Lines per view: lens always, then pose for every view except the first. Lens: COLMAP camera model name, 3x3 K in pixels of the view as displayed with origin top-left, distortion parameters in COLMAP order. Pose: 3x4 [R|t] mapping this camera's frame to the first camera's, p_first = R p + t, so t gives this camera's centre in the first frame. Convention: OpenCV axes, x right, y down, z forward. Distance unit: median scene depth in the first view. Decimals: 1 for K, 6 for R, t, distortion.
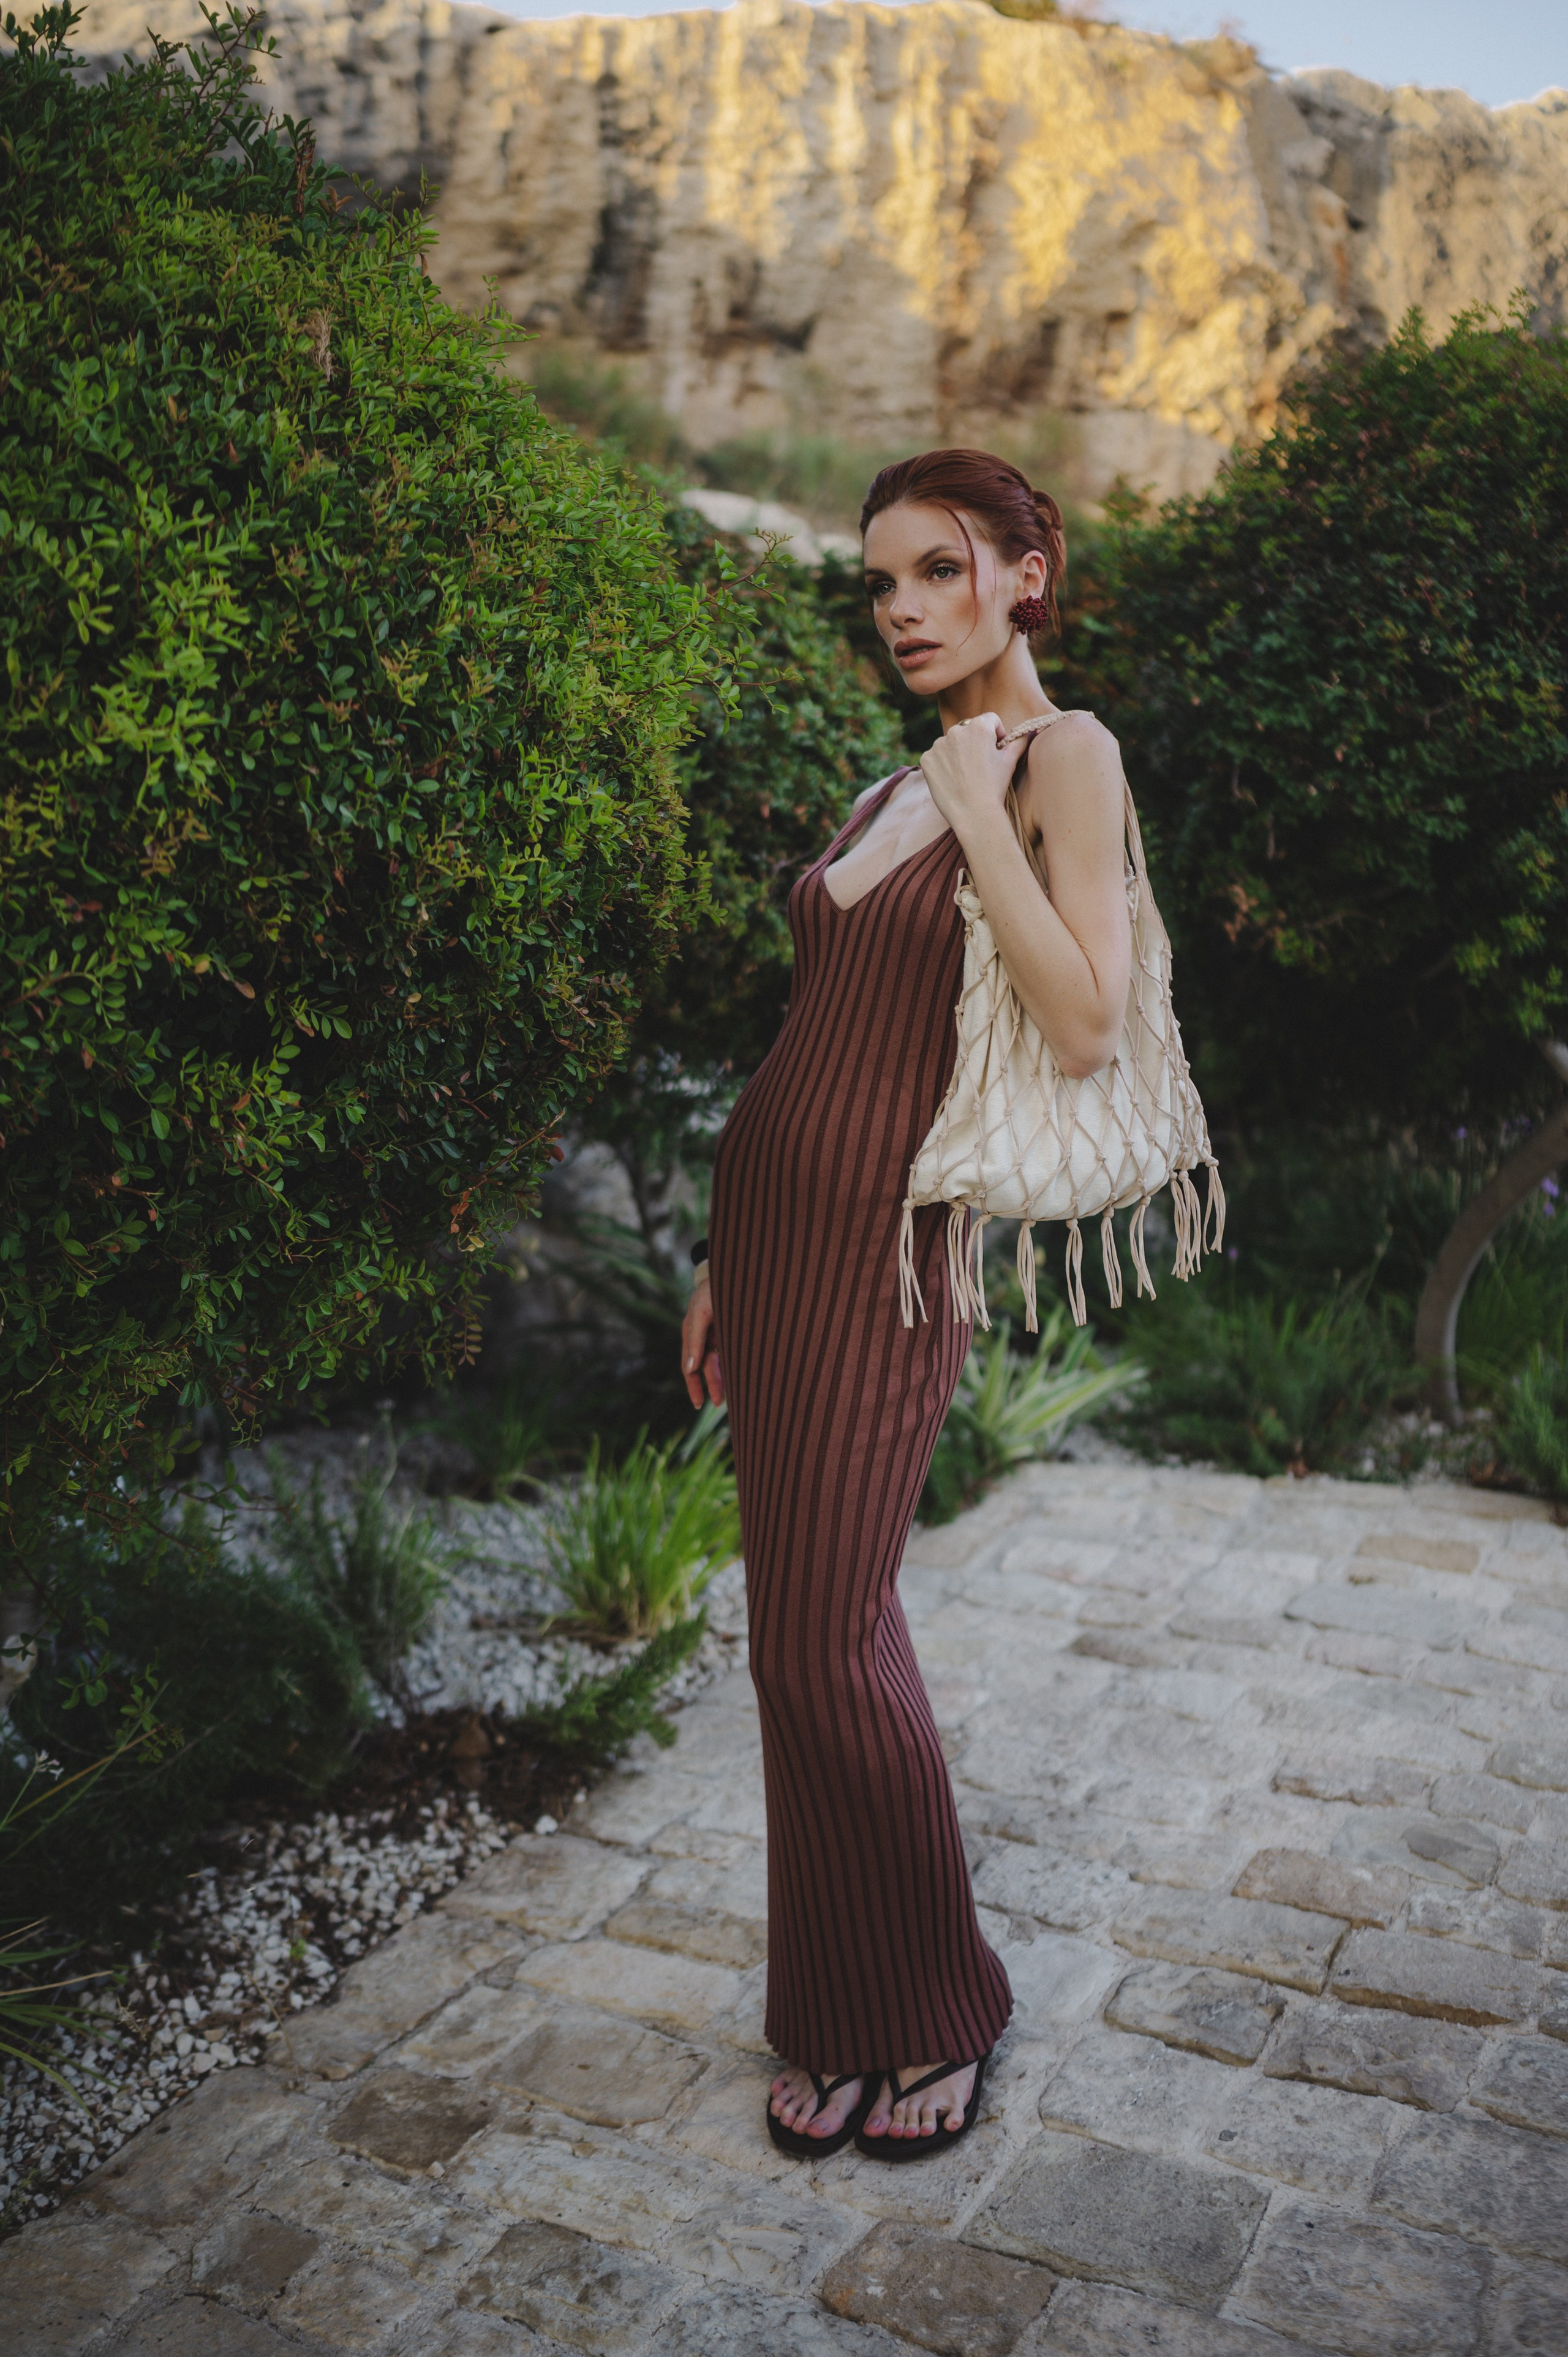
lens RADIAL K [[2155.6, 0, 772.8], [0, 2155.6, 1176.5], [0, 0, 1]] dist [-0.031290, -0.016993]
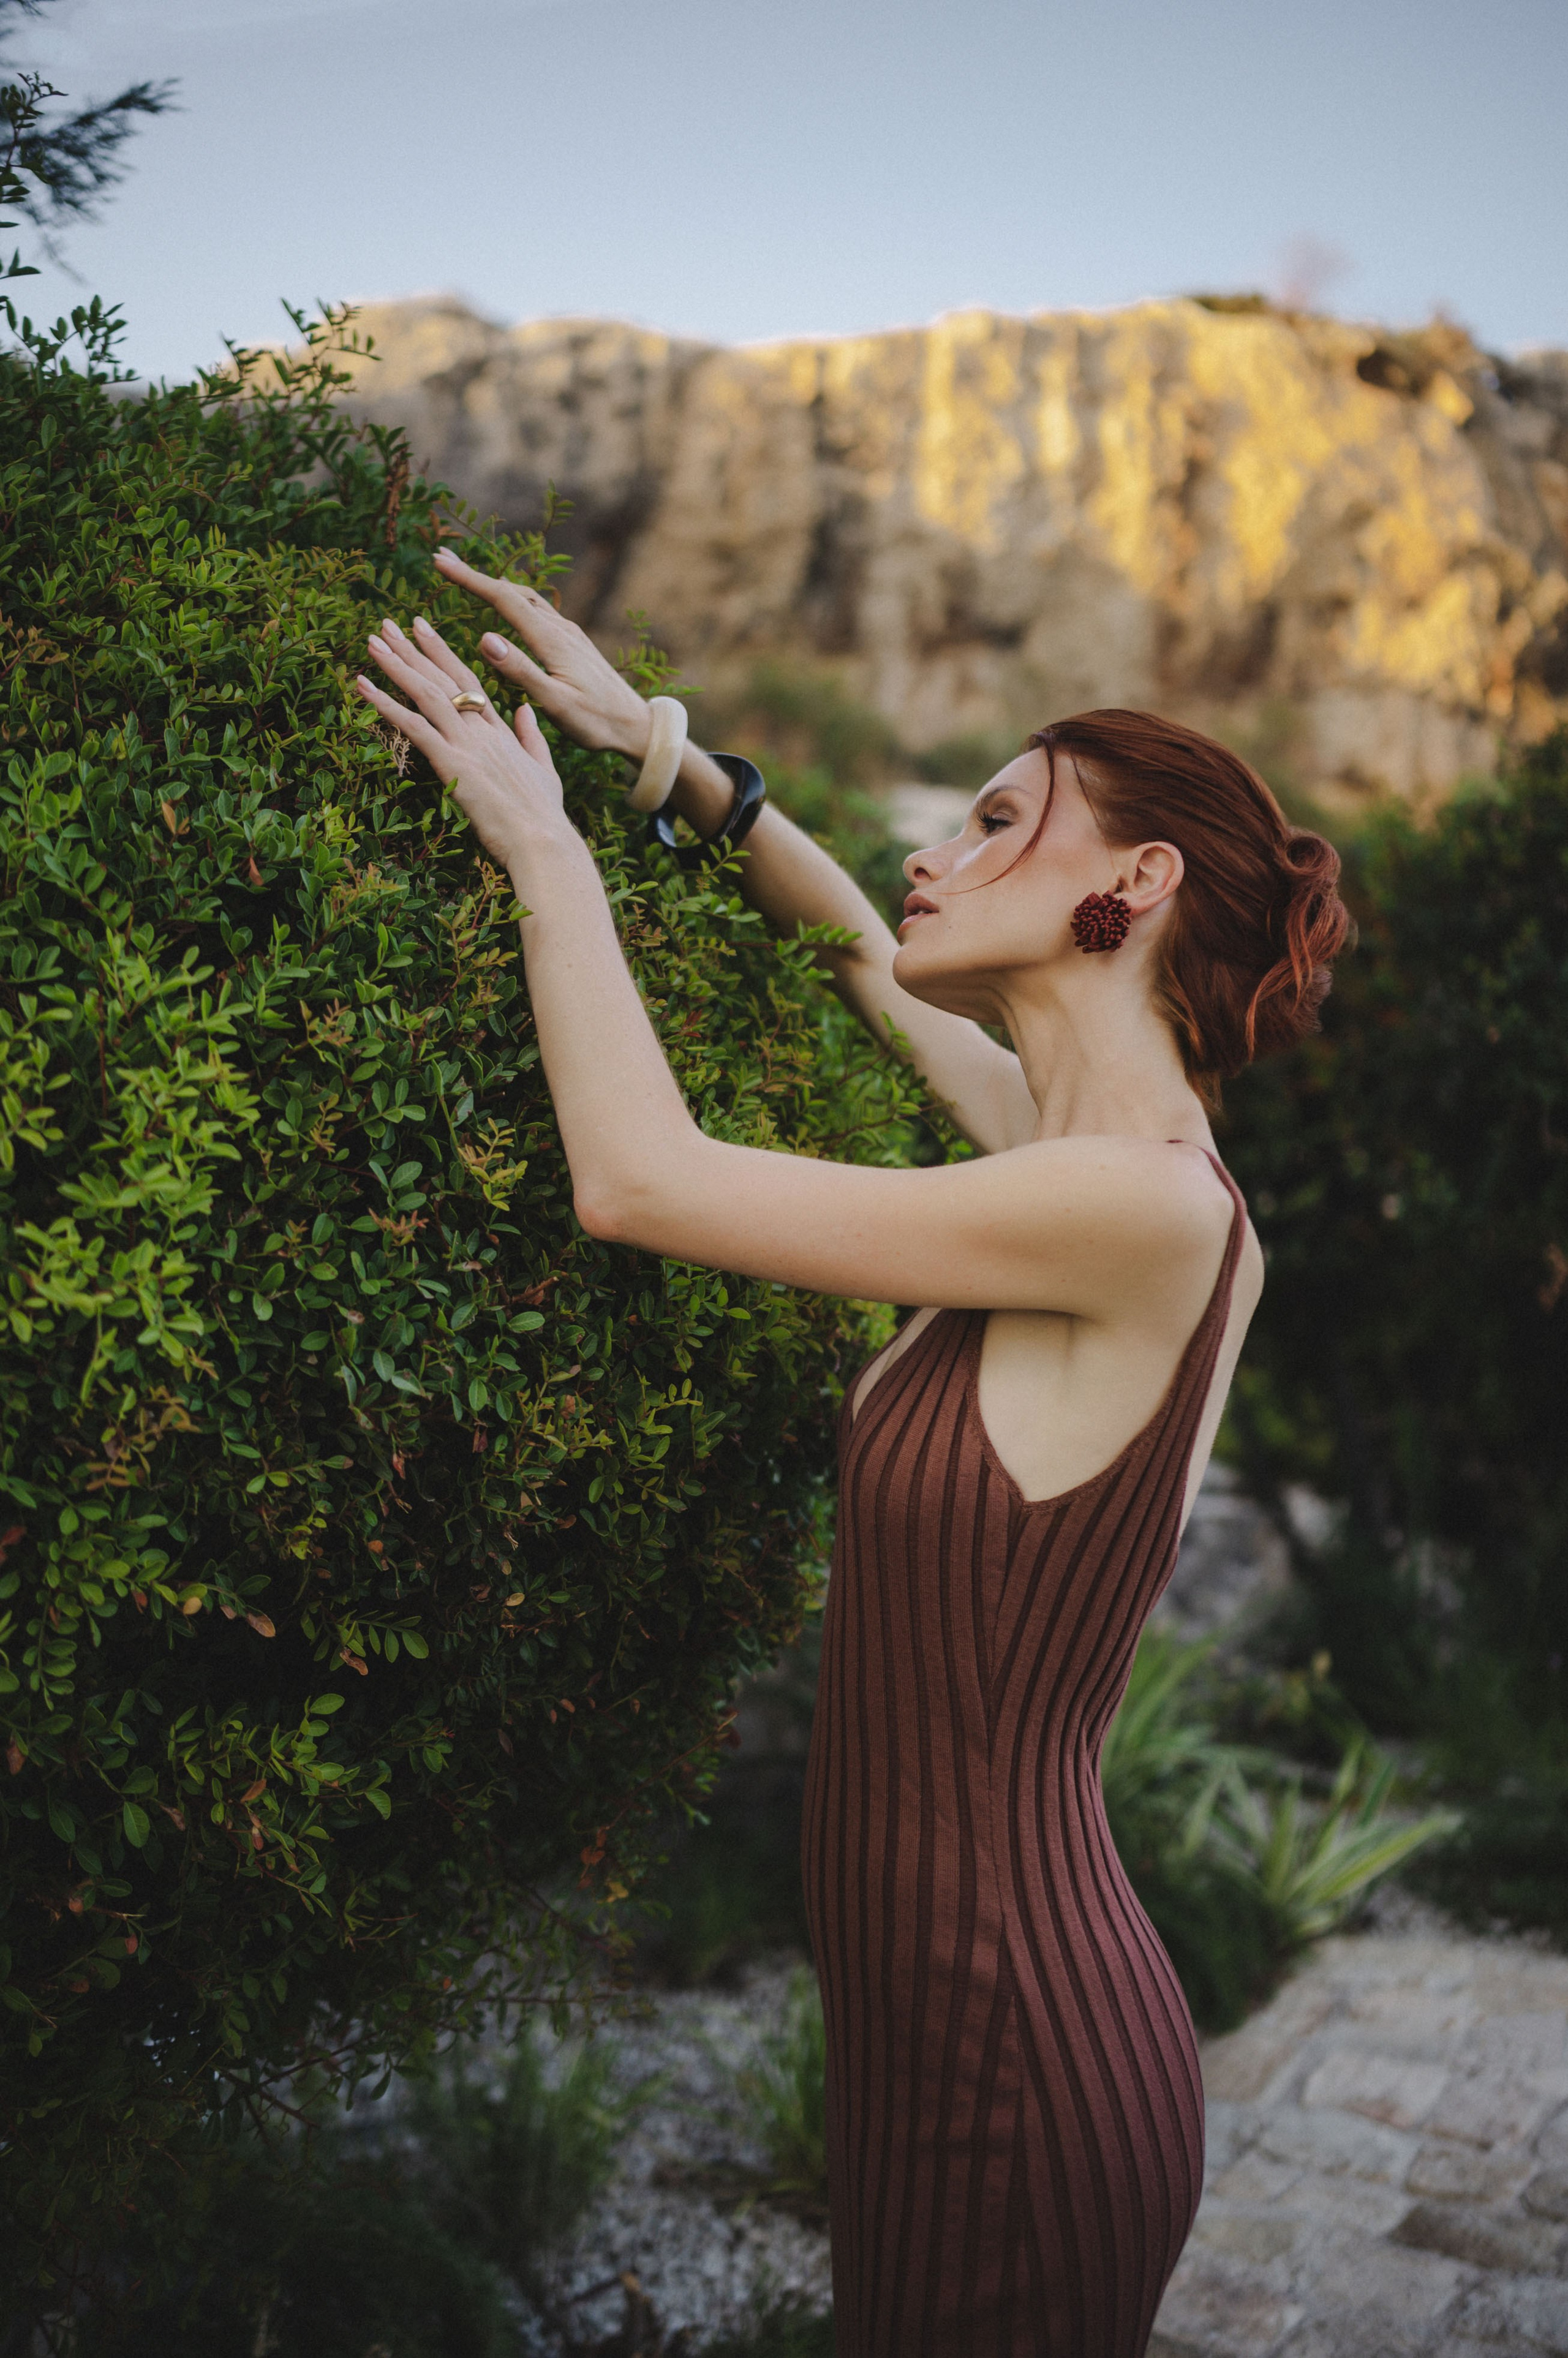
lens RADIAL K [[2156.4, 0, 772.8], [0, 2156.4, 1177.0], [0, 0, 1]] dist [-0.031290, -0.016993]
pose [[0.994415, -0.019490, -0.103729, -0.005653], [0.006187, 0.991876, -0.127055, -0.132354], [0.105362, 0.125703, 0.986457, 0.294191]]
